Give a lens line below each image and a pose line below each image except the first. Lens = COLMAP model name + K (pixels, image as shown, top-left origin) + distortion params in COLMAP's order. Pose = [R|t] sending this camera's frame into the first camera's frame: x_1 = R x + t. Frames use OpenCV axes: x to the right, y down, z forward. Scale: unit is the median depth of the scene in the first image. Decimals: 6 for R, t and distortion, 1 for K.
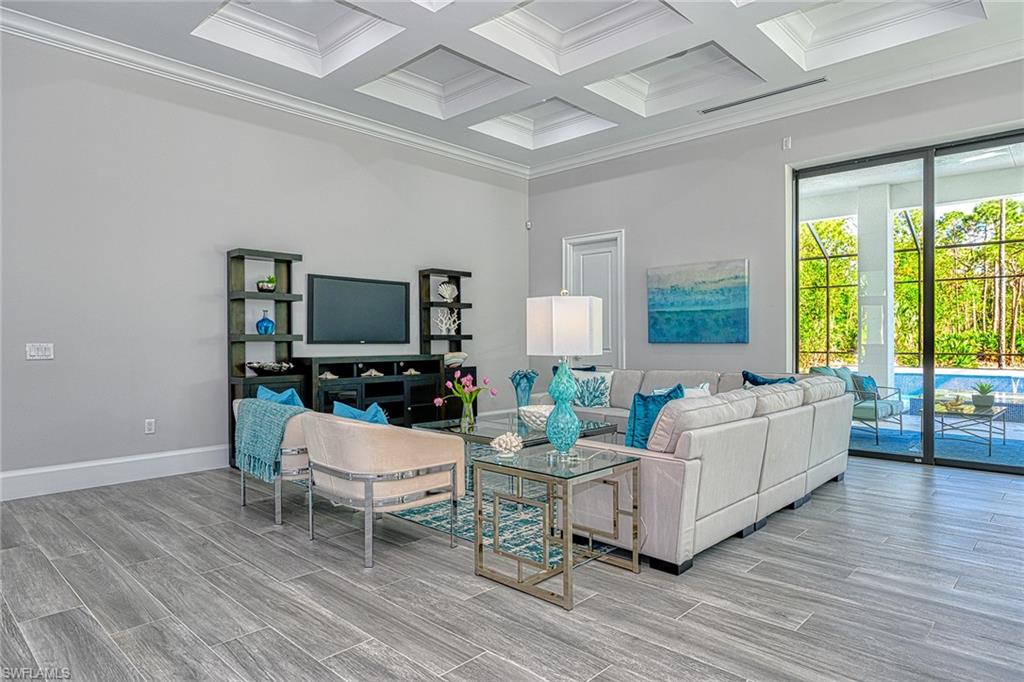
lens RADIAL K [[609.7, 0, 507.9], [0, 609.7, 339.7], [0, 0, 1]] dist [-0.008224, -0.002886]
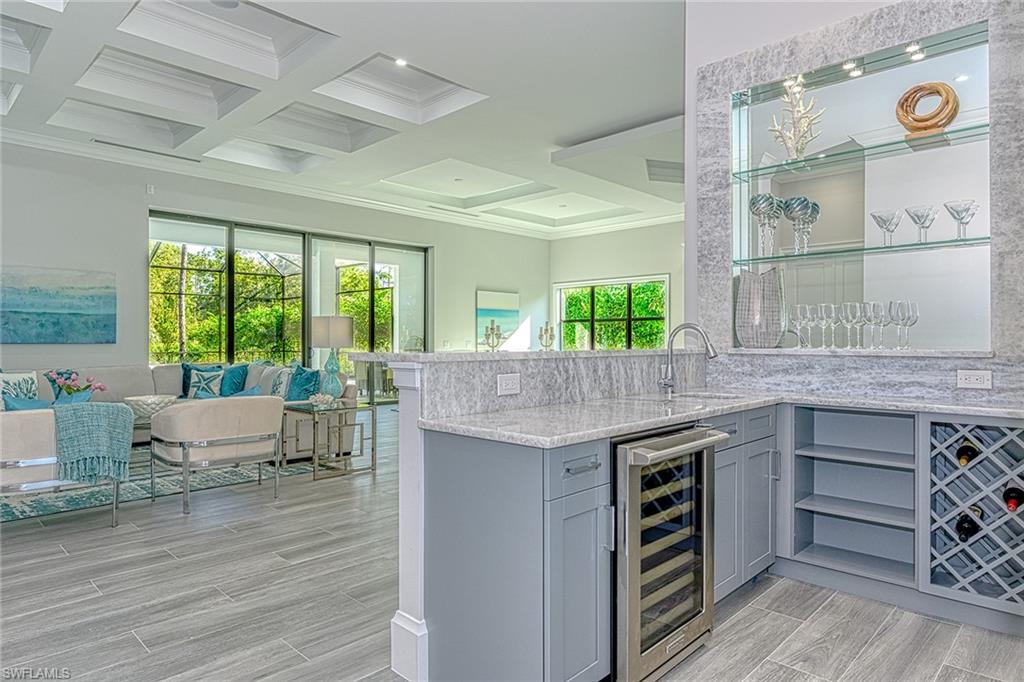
lens RADIAL K [[609.7, 0, 507.5], [0, 609.7, 344.5], [0, 0, 1]] dist [-0.008224, -0.002886]
pose [[0.018281, -0.003340, 0.999827, -0.781485], [-0.001373, 0.999993, 0.003366, 0.003097], [-0.999832, -0.001434, 0.018276, 0.201150]]
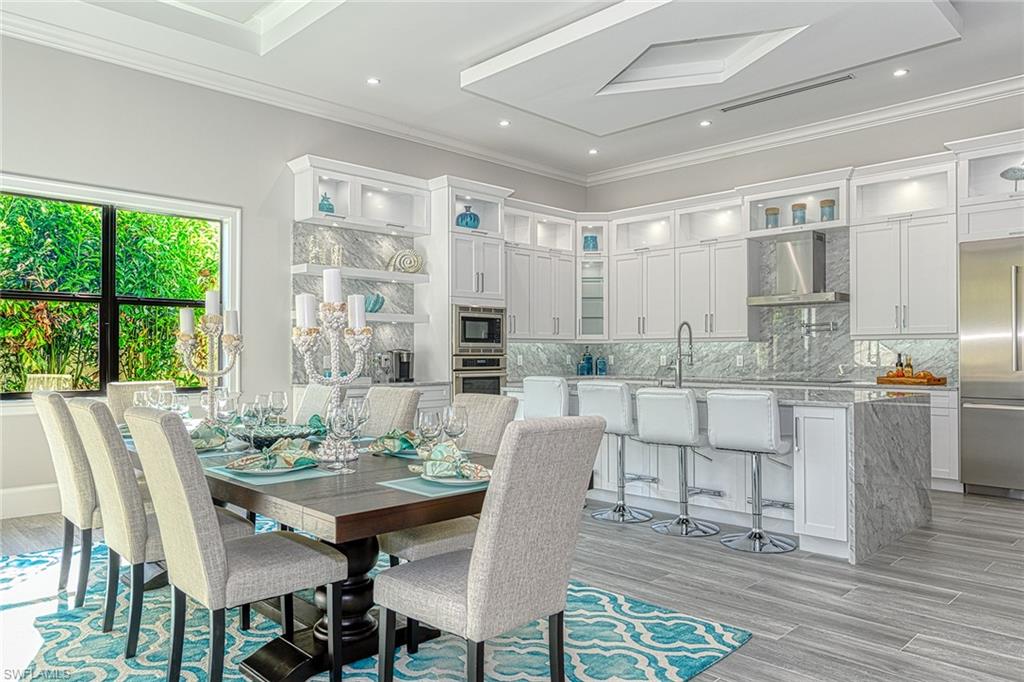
lens RADIAL K [[714.8, 0, 531.6], [0, 714.8, 343.8], [0, 0, 1]] dist [0.007252, 0.000472]
pose [[-0.999477, 0.001178, 0.032316, 0.571485], [0.000697, 0.999889, -0.014893, -0.002430], [-0.032330, -0.014863, -0.999367, 0.696014]]
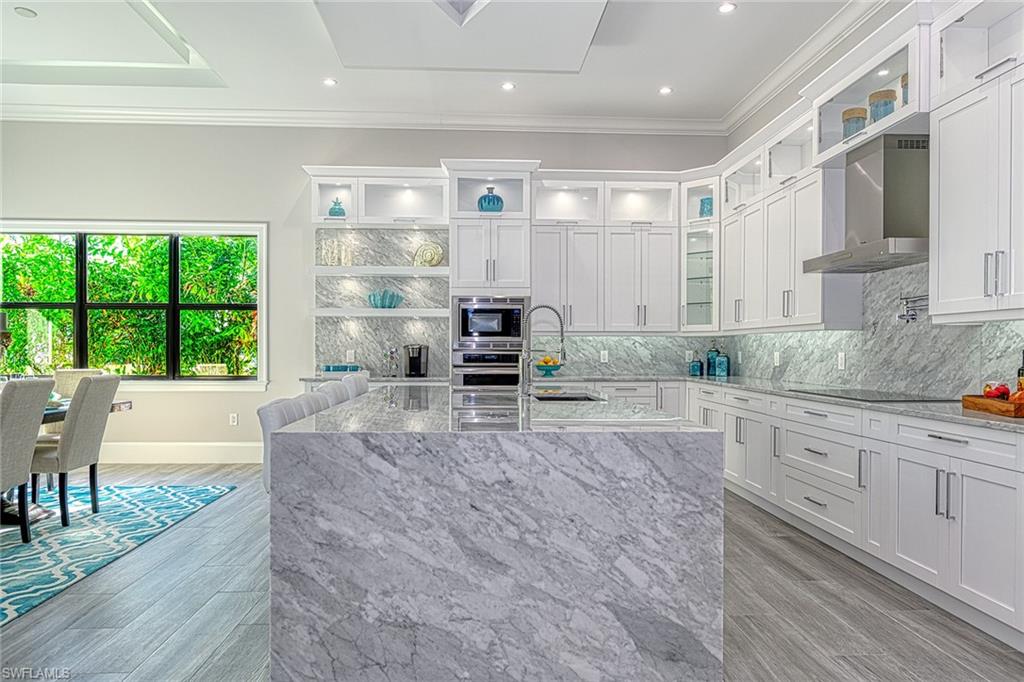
lens RADIAL K [[663.4, 0, 499.2], [0, 663.4, 351.0], [0, 0, 1]] dist [-0.000103, 0.006980]
pose [[-0.715178, -0.003406, 0.698934, 0.020179], [-0.002588, 0.999994, 0.002225, -0.002662], [-0.698938, -0.000217, -0.715182, 0.245687]]
